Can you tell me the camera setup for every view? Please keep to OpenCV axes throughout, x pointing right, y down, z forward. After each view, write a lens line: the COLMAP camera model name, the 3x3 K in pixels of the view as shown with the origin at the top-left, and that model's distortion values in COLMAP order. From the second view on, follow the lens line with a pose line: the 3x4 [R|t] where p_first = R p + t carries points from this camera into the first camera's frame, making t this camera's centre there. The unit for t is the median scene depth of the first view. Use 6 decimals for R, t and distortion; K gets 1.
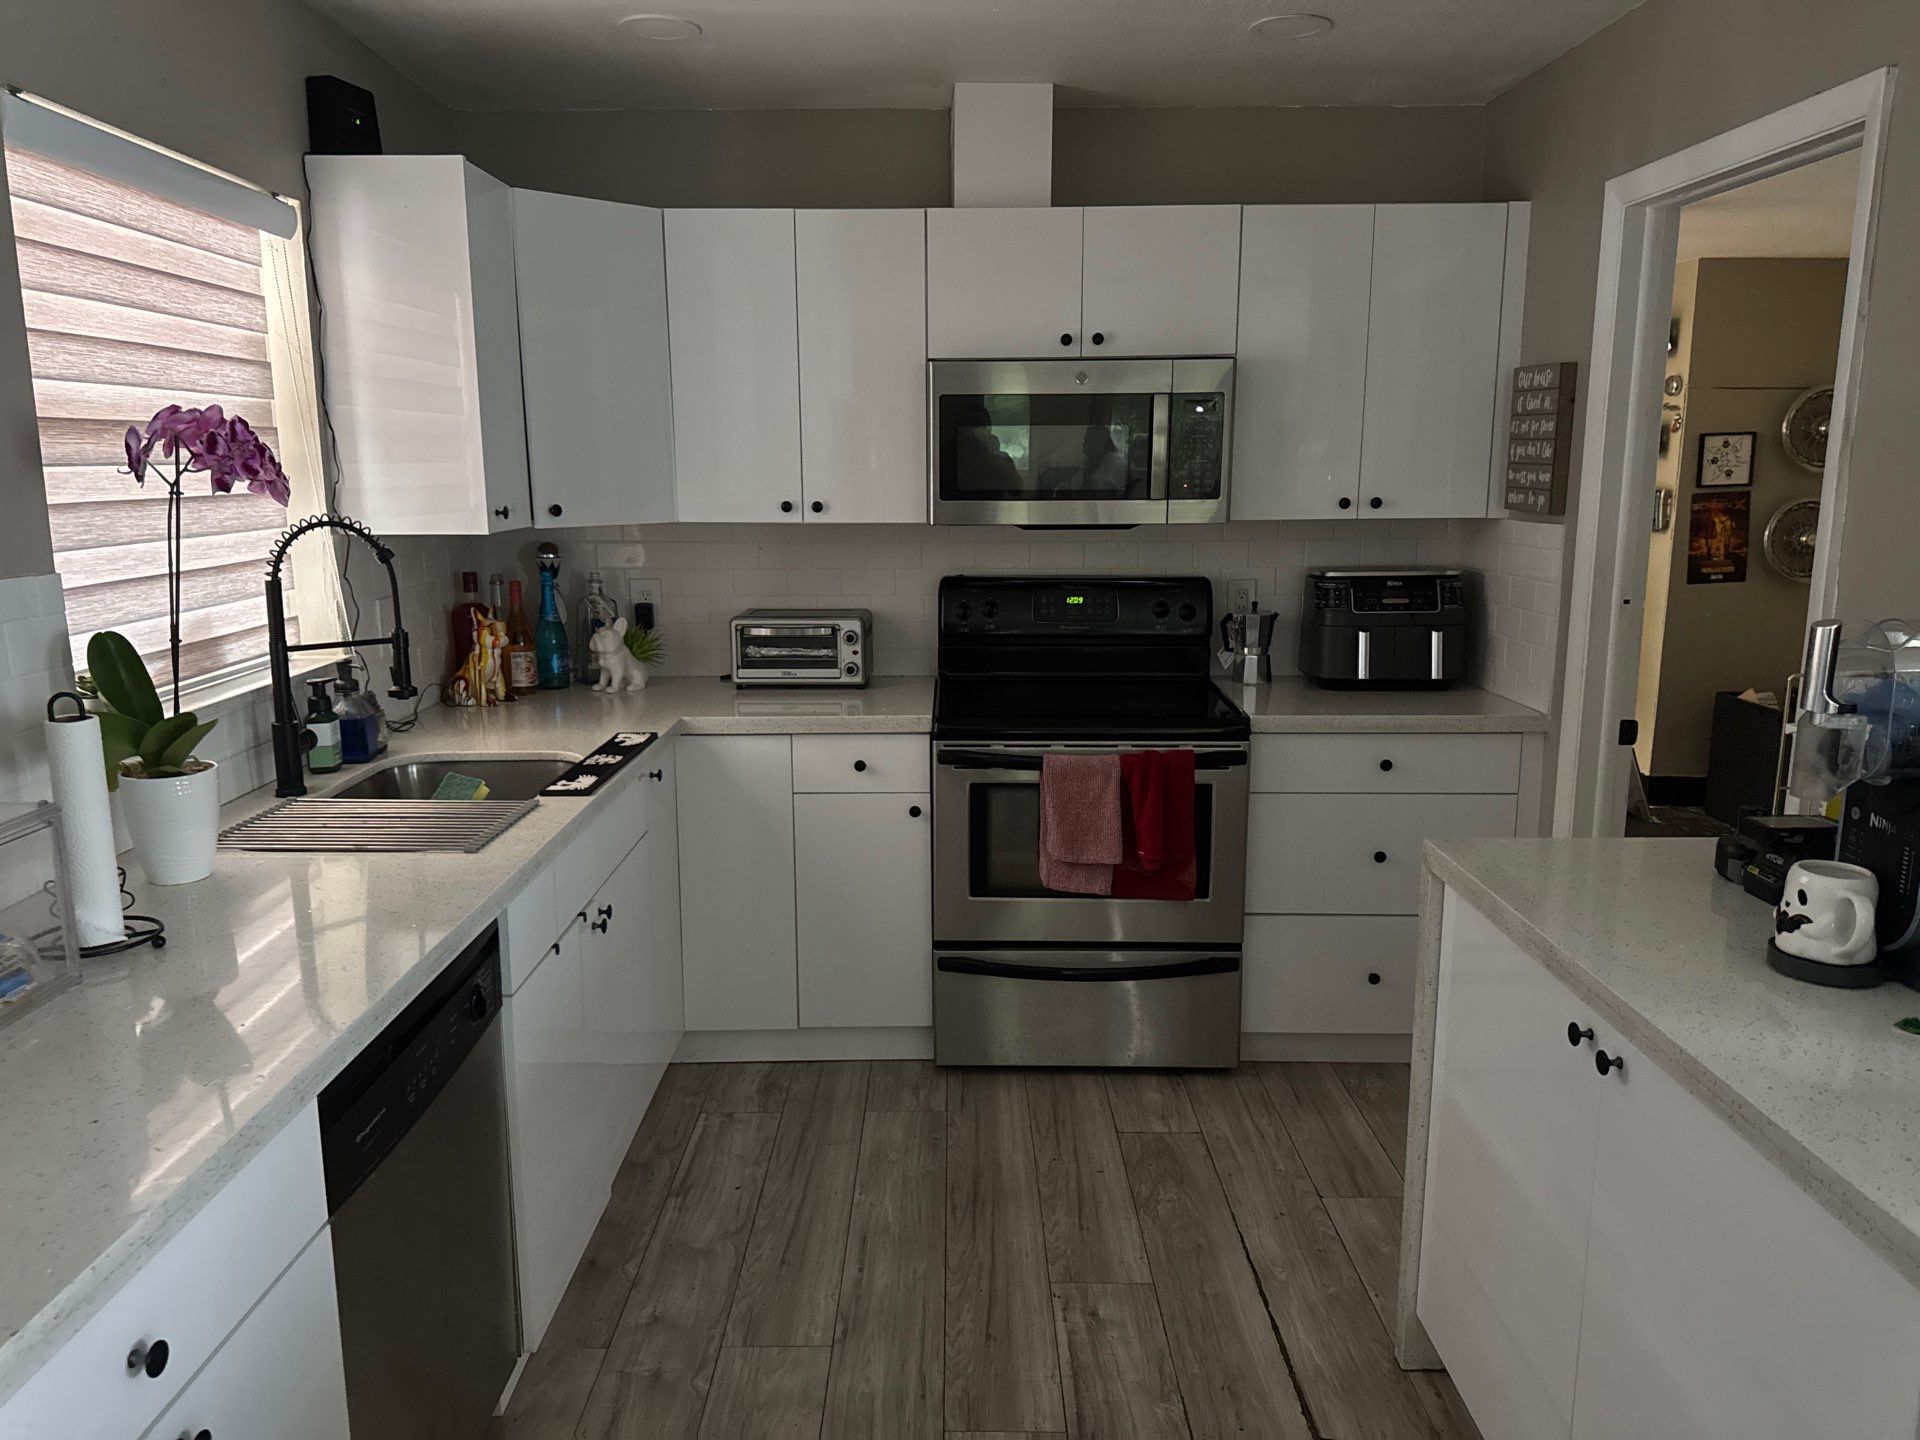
lens RADIAL K [[1382.7, 0, 941.9], [0, 1382.7, 717.1], [0, 0, 1]] dist [-0.004123, -0.002634]
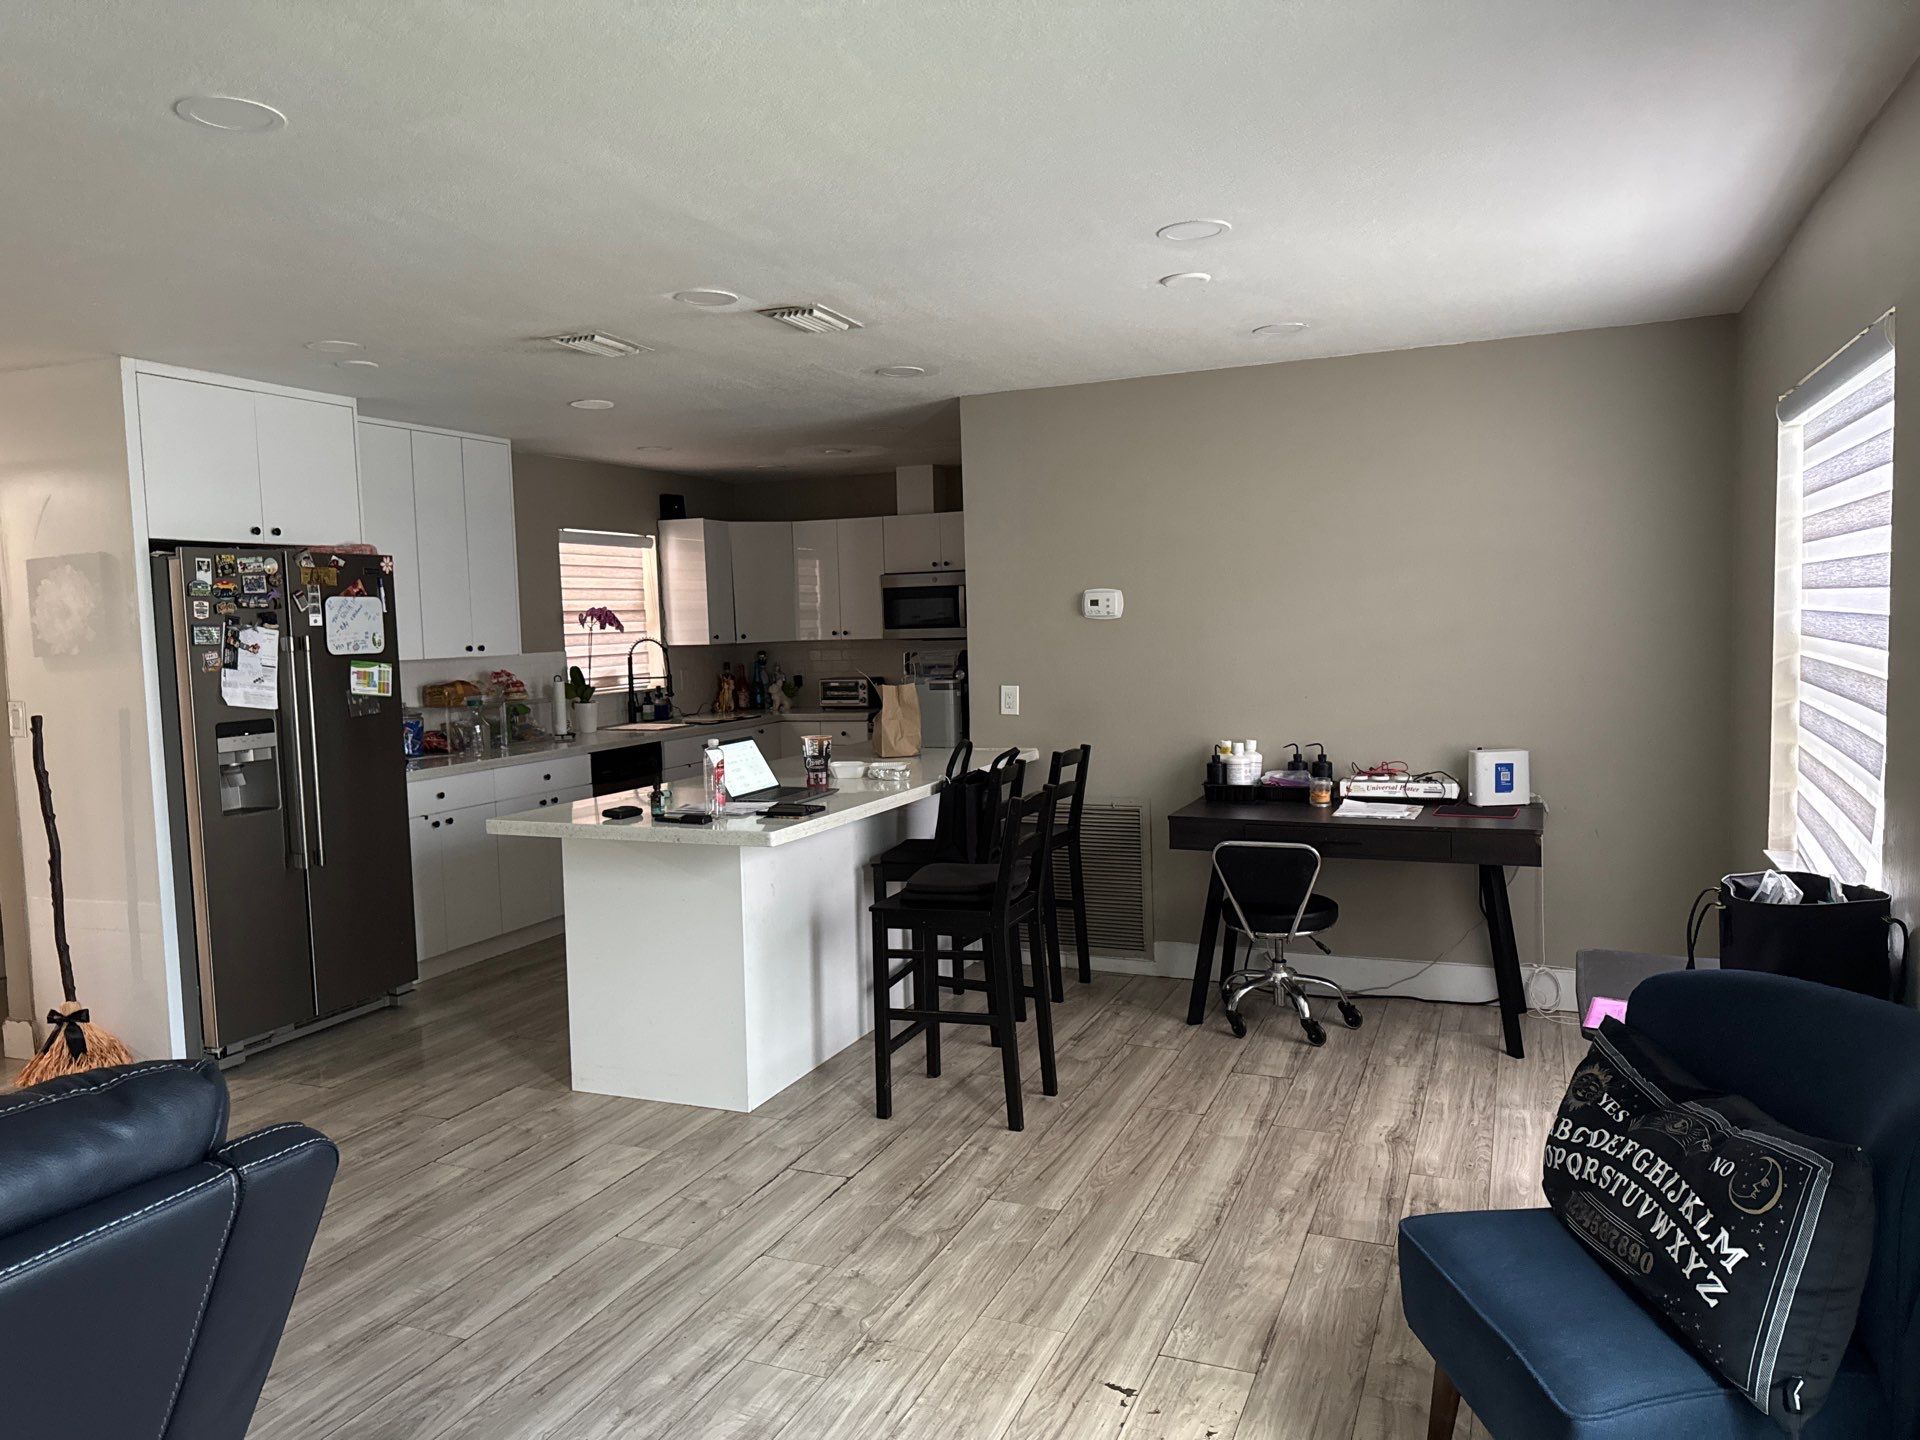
lens RADIAL K [[1382.7, 0, 972.8], [0, 1382.7, 723.4], [0, 0, 1]] dist [-0.004123, -0.002634]
pose [[0.923996, 0.002430, -0.382395, 1.339256], [-0.041835, 0.994620, -0.094768, 0.293427], [0.380107, 0.103562, 0.919126, -1.478912]]
